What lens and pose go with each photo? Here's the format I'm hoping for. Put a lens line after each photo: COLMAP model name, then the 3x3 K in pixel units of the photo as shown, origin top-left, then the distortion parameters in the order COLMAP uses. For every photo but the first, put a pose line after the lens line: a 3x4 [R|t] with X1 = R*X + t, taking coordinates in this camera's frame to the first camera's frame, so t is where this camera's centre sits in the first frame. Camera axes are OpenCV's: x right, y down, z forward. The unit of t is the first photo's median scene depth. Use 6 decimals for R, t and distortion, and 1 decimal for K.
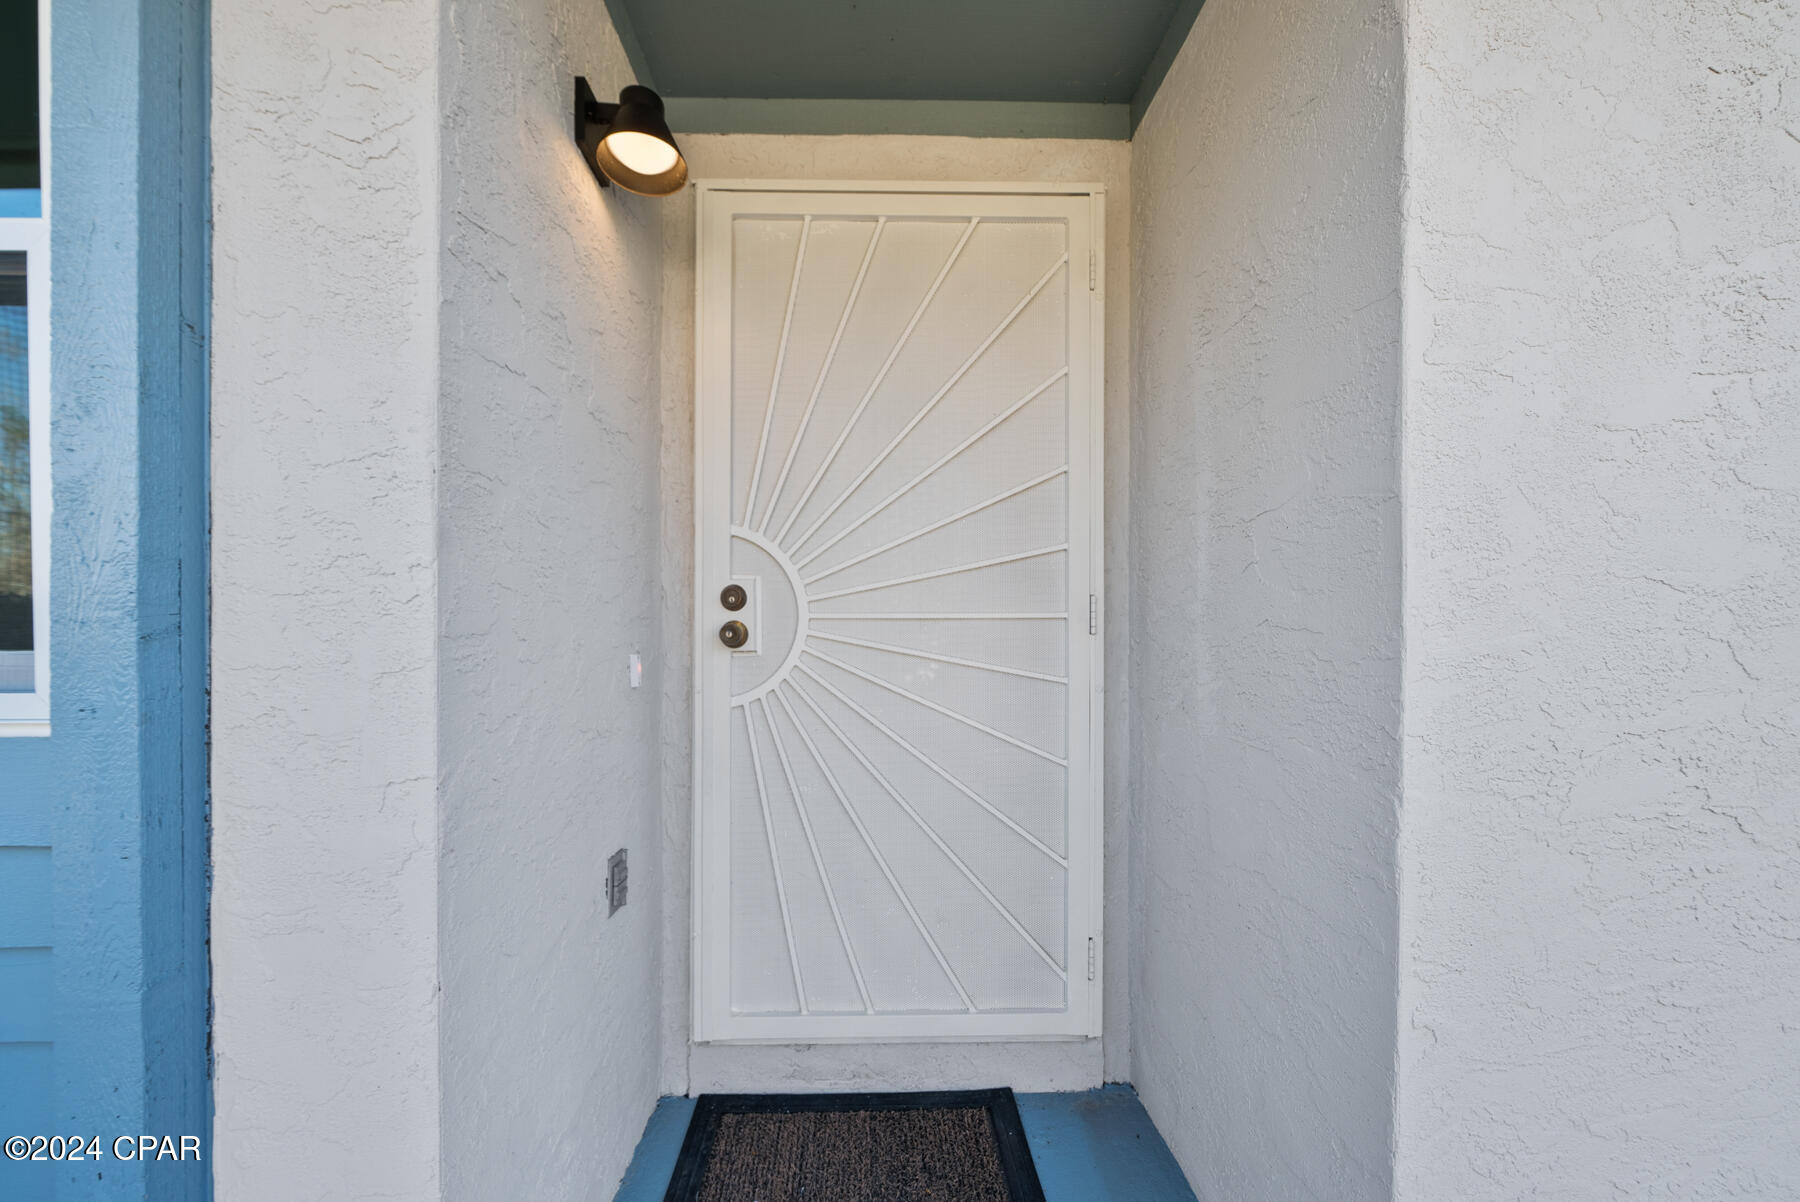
lens RADIAL K [[638.9, 0, 896.4], [0, 638.9, 636.7], [0, 0, 1]] dist [-0.005680, -0.000021]
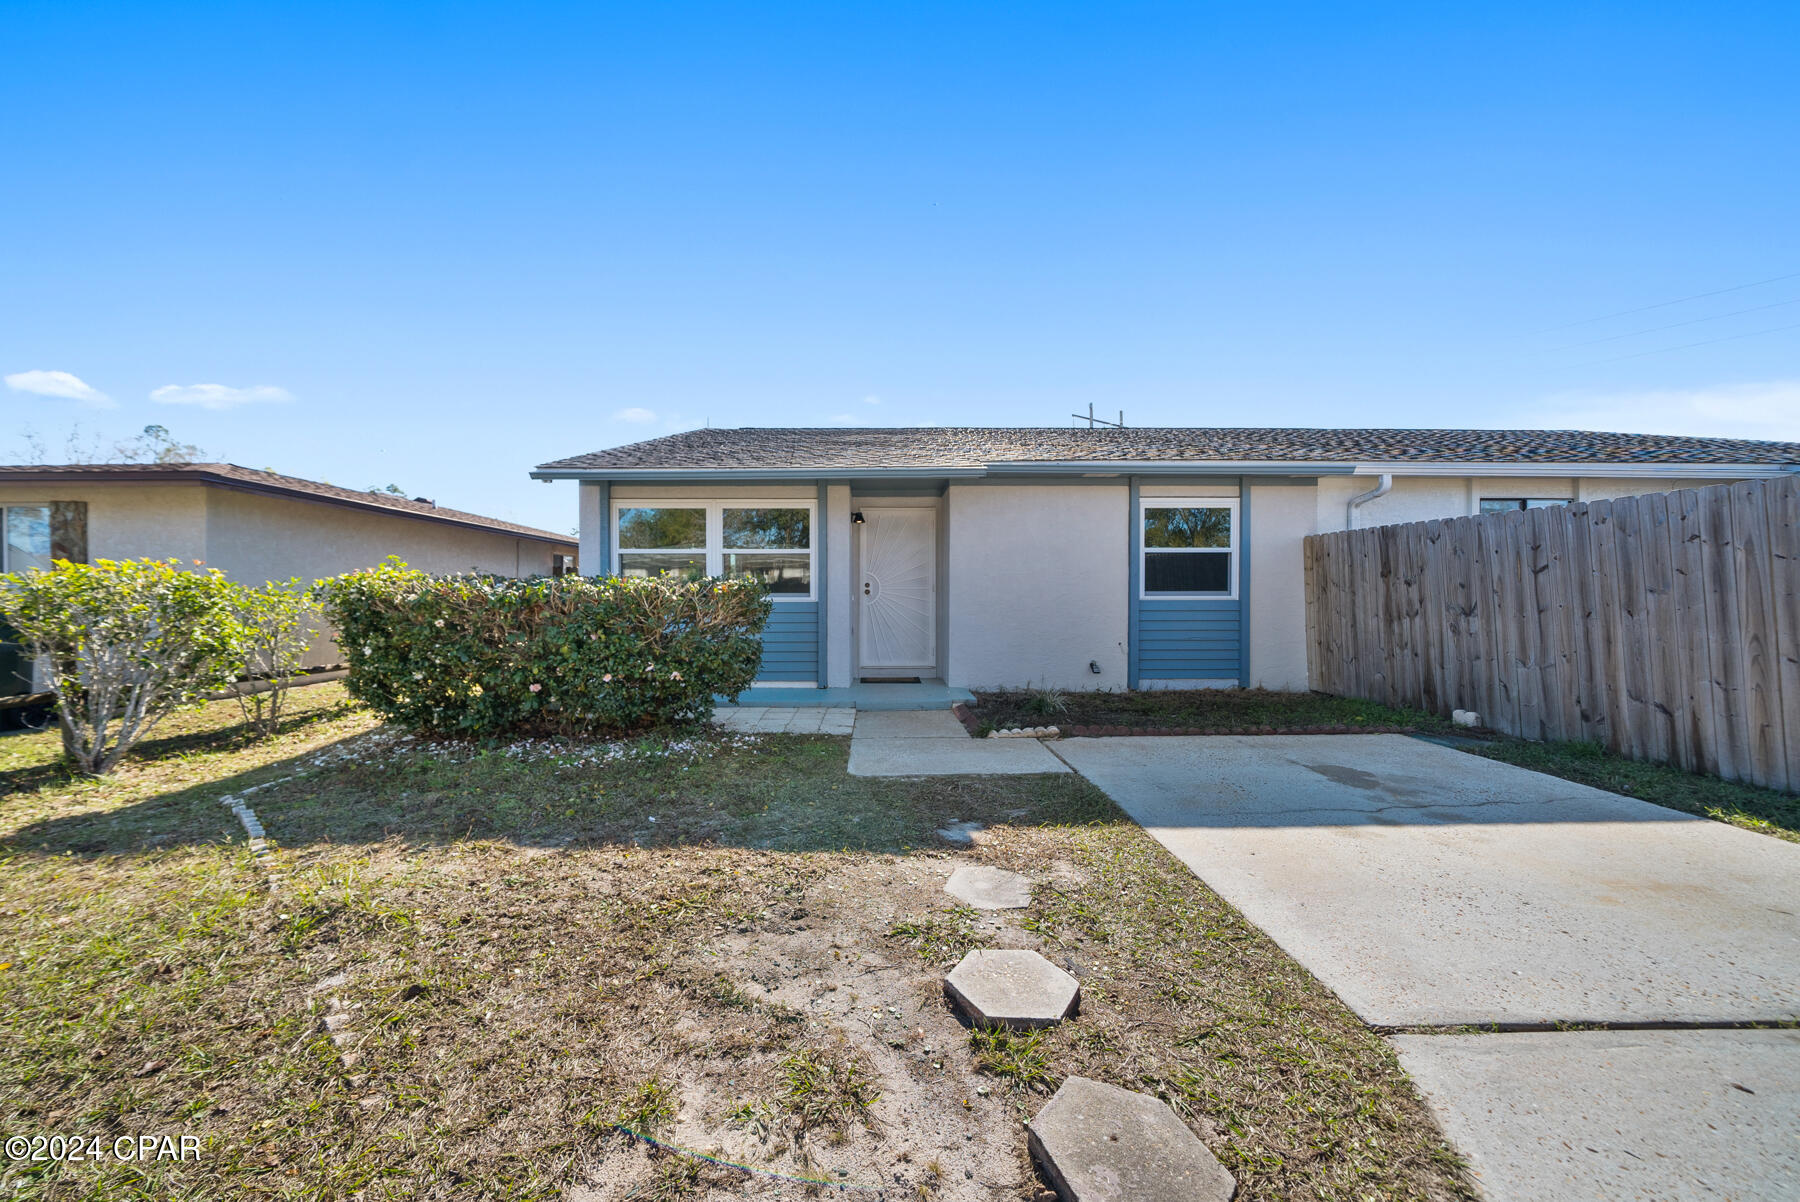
lens RADIAL K [[616.6, 0, 885.2], [0, 616.6, 604.4], [0, 0, 1]] dist [-0.005460, -0.000018]
pose [[0.999503, -0.000192, -0.031508, 0.061296], [0.000456, 0.999965, 0.008360, 0.059450], [0.031505, -0.008370, 0.999469, -4.227006]]
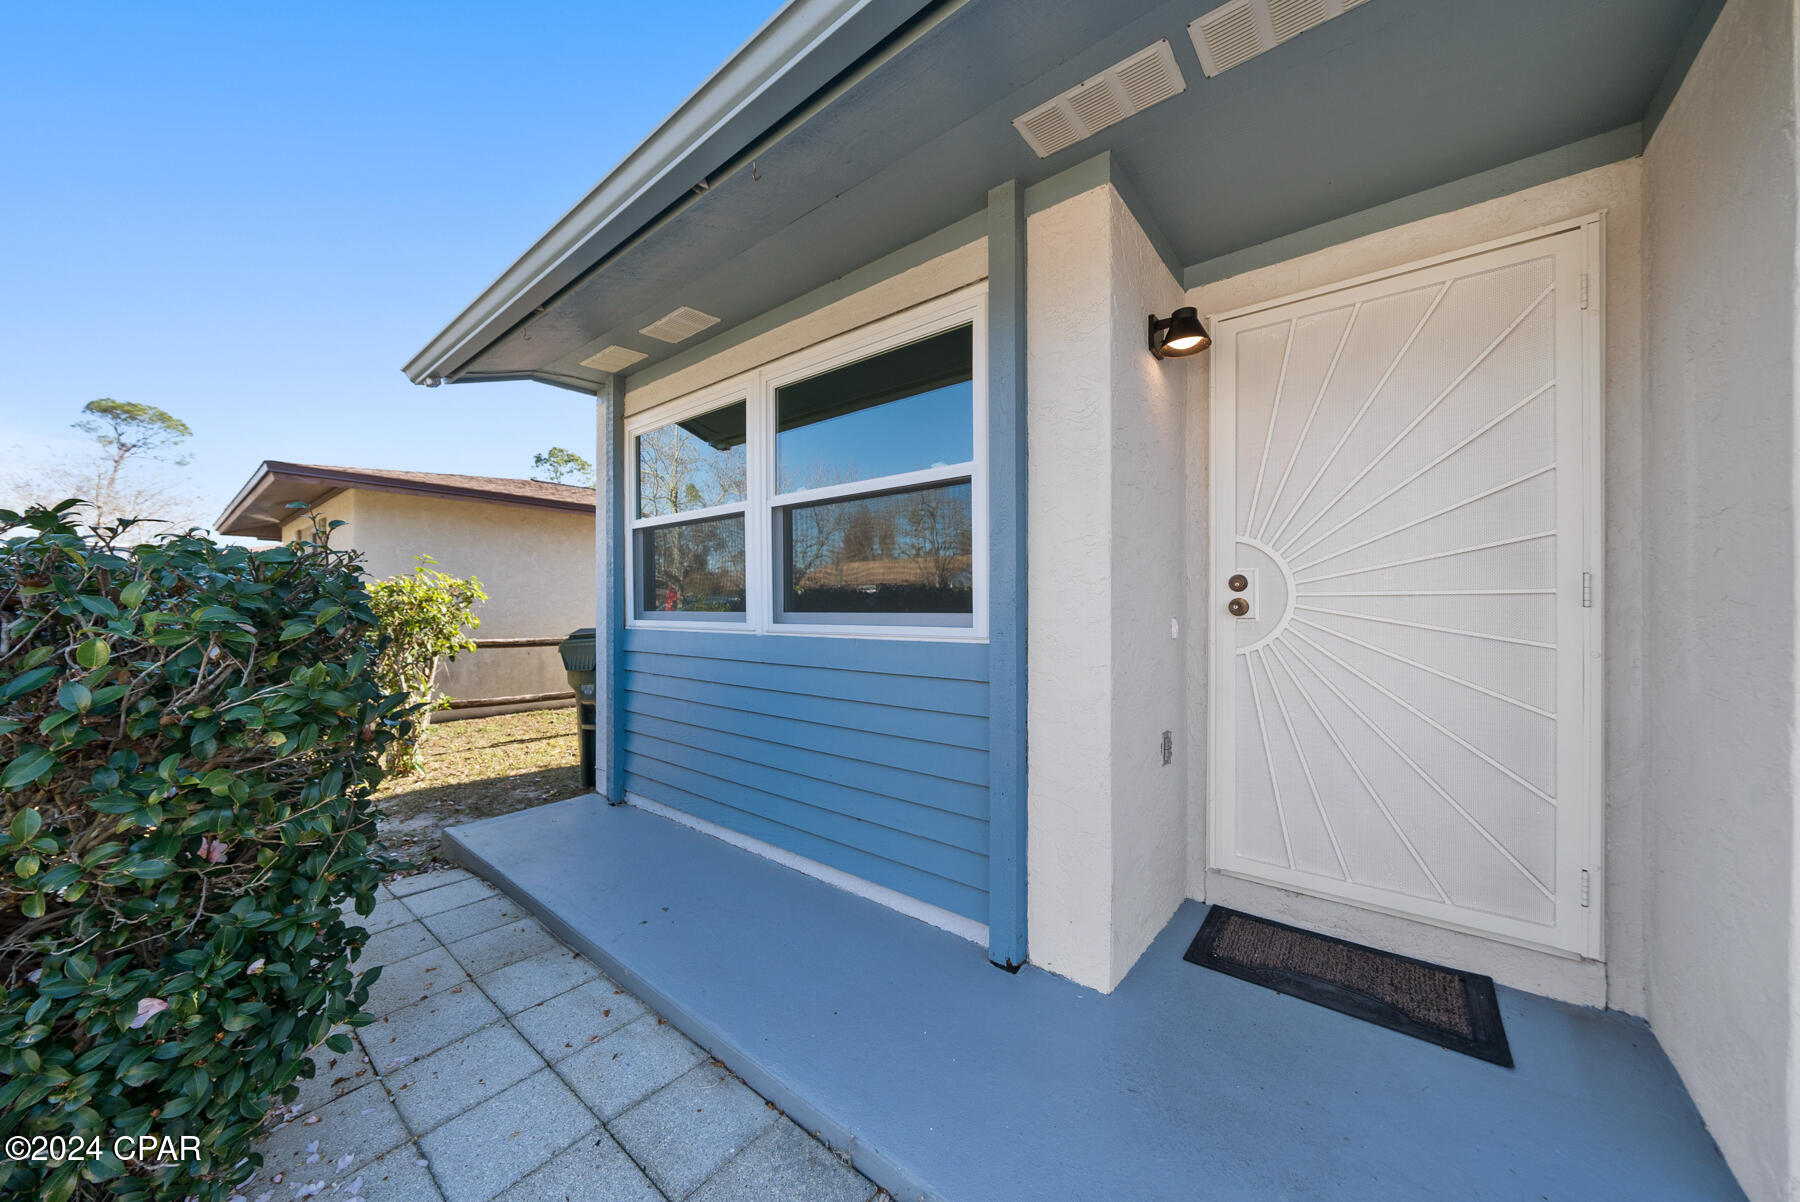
lens RADIAL K [[616.6, 0, 885.2], [0, 616.6, 604.4], [0, 0, 1]] dist [-0.005460, -0.000018]
pose [[0.739803, -0.002911, -0.672818, 0.111580], [-0.001569, 0.999980, -0.006051, 0.000340], [0.672822, 0.005533, 0.739784, -0.661186]]
